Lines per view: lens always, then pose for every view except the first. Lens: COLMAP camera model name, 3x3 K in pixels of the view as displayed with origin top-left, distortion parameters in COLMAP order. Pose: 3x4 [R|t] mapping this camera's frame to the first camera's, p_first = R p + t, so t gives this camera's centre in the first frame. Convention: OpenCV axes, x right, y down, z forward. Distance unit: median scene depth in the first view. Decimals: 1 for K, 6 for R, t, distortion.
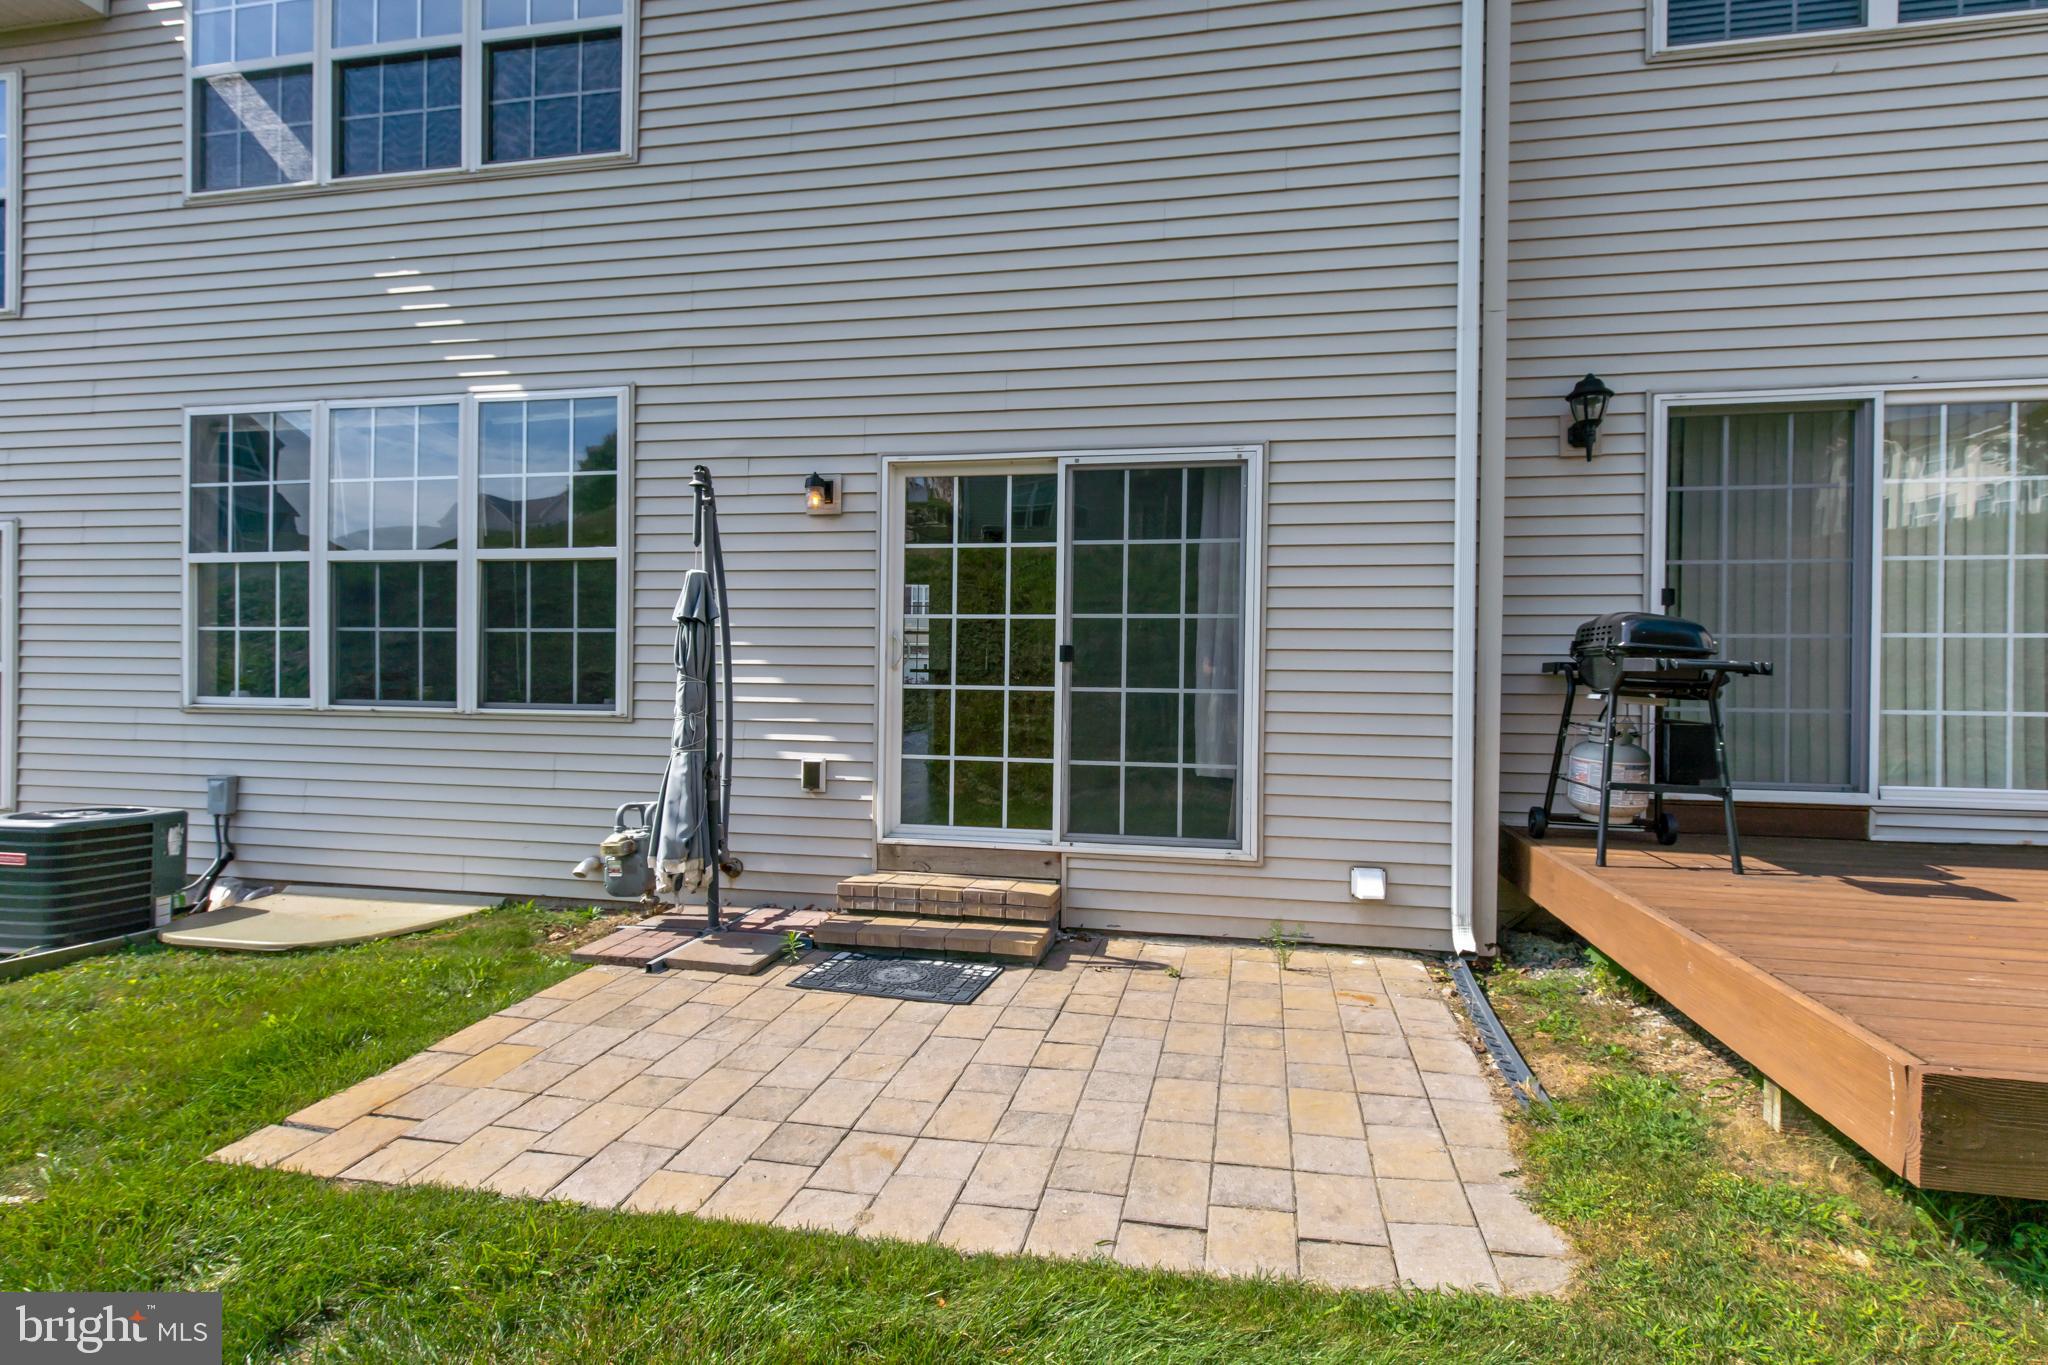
lens RADIAL K [[947.0, 0, 1022.9], [0, 947.0, 664.1], [0, 0, 1]] dist [0.002100, 0.000227]
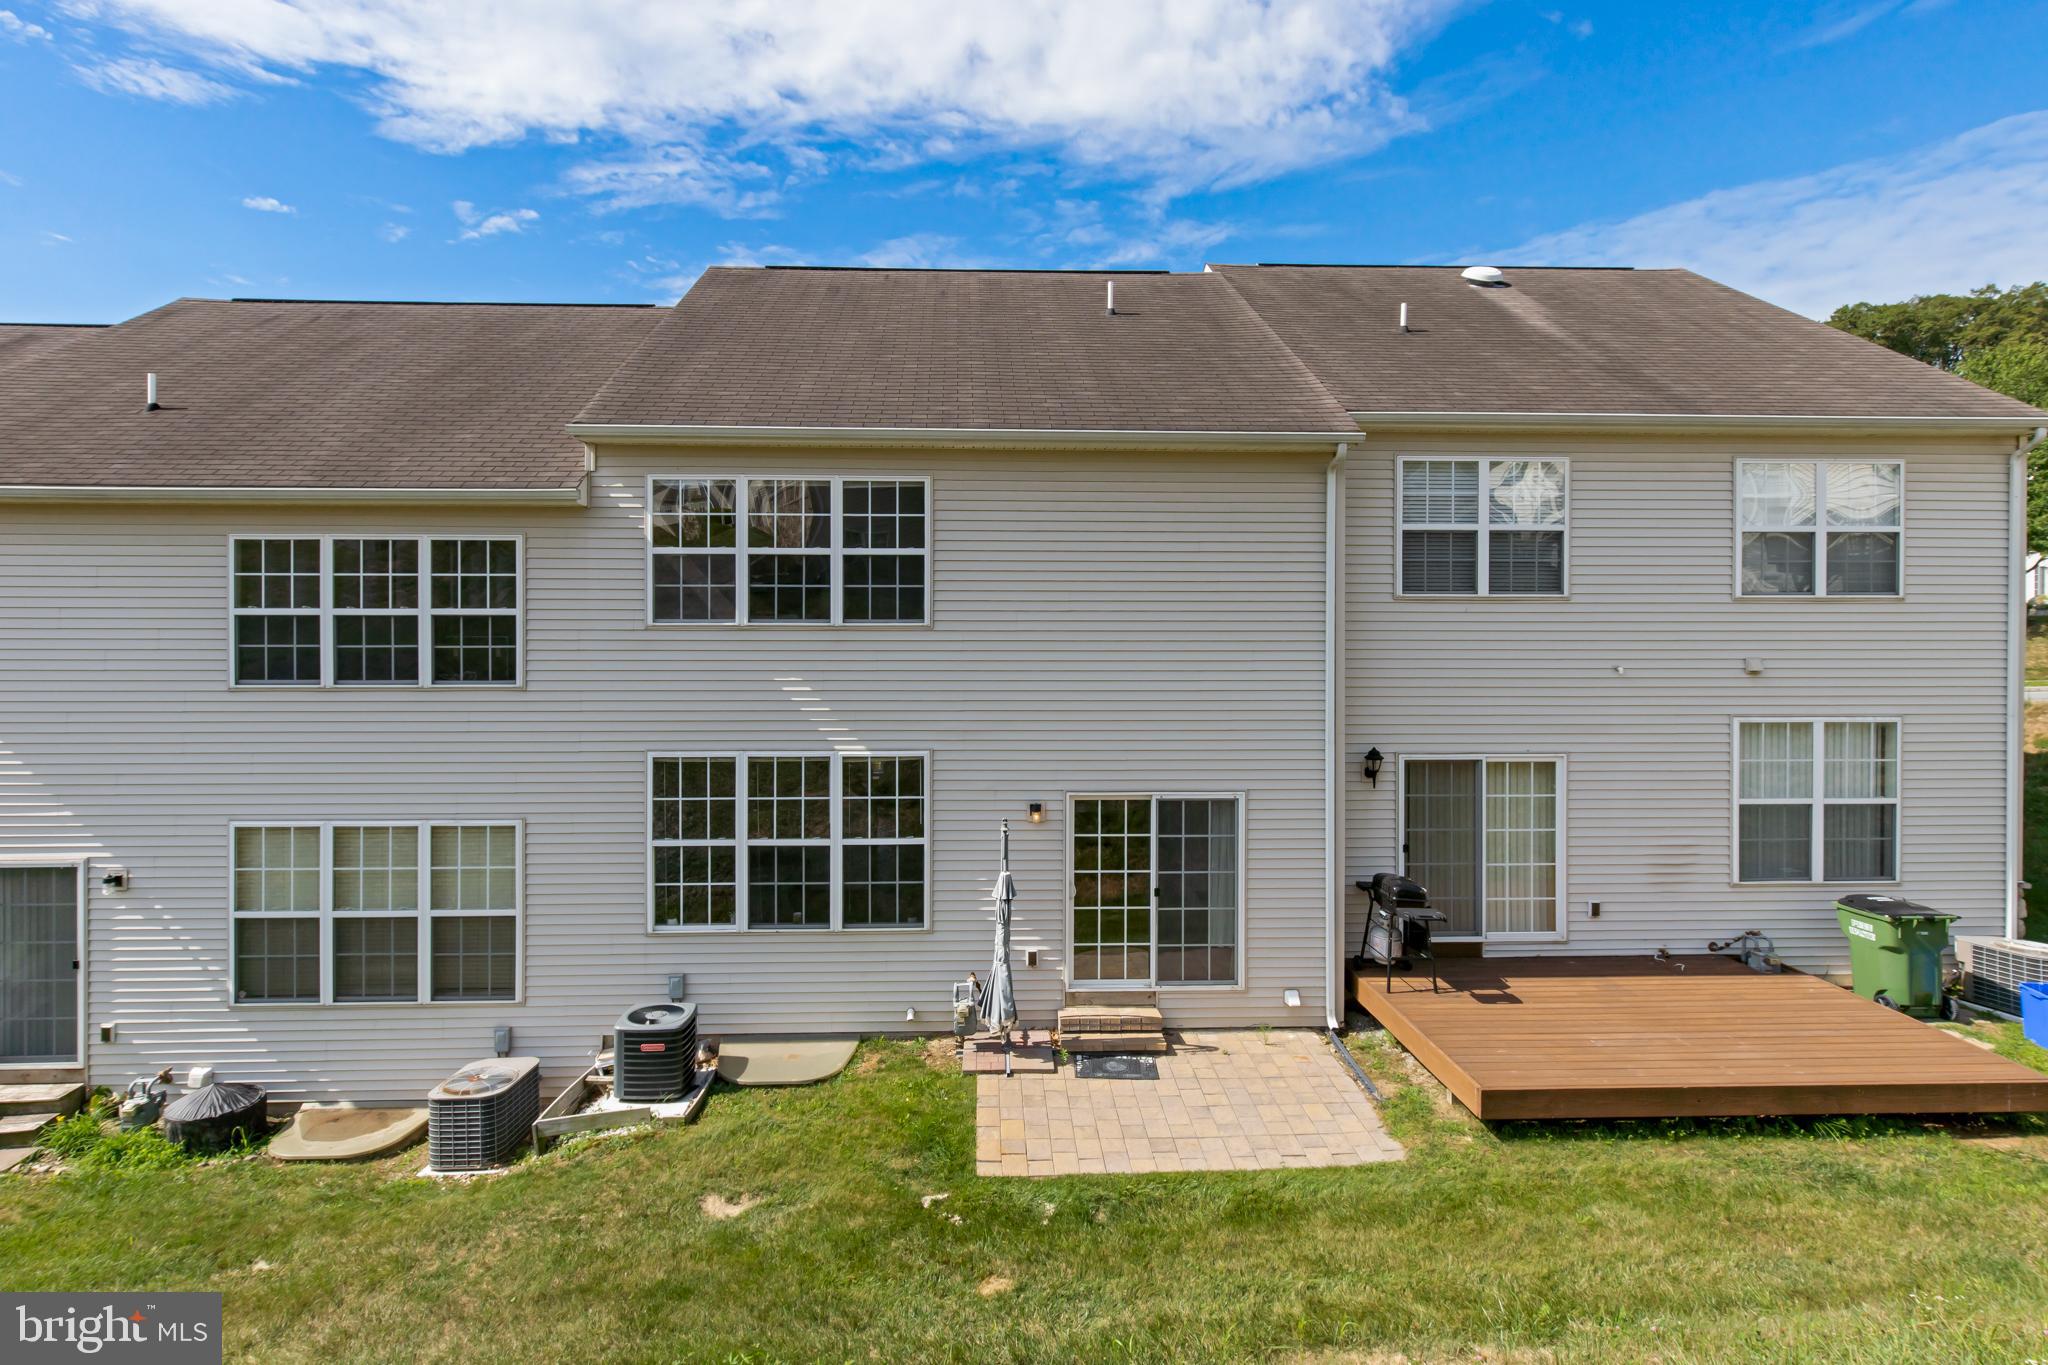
lens RADIAL K [[959.0, 0, 1028.5], [0, 959.0, 577.3], [0, 0, 1]] dist [0.003150, -0.000044]
pose [[0.964836, 0.030073, 0.261128, -0.813286], [-0.016083, 0.998326, -0.055550, -0.591731], [-0.262362, 0.049397, 0.963704, -1.011052]]
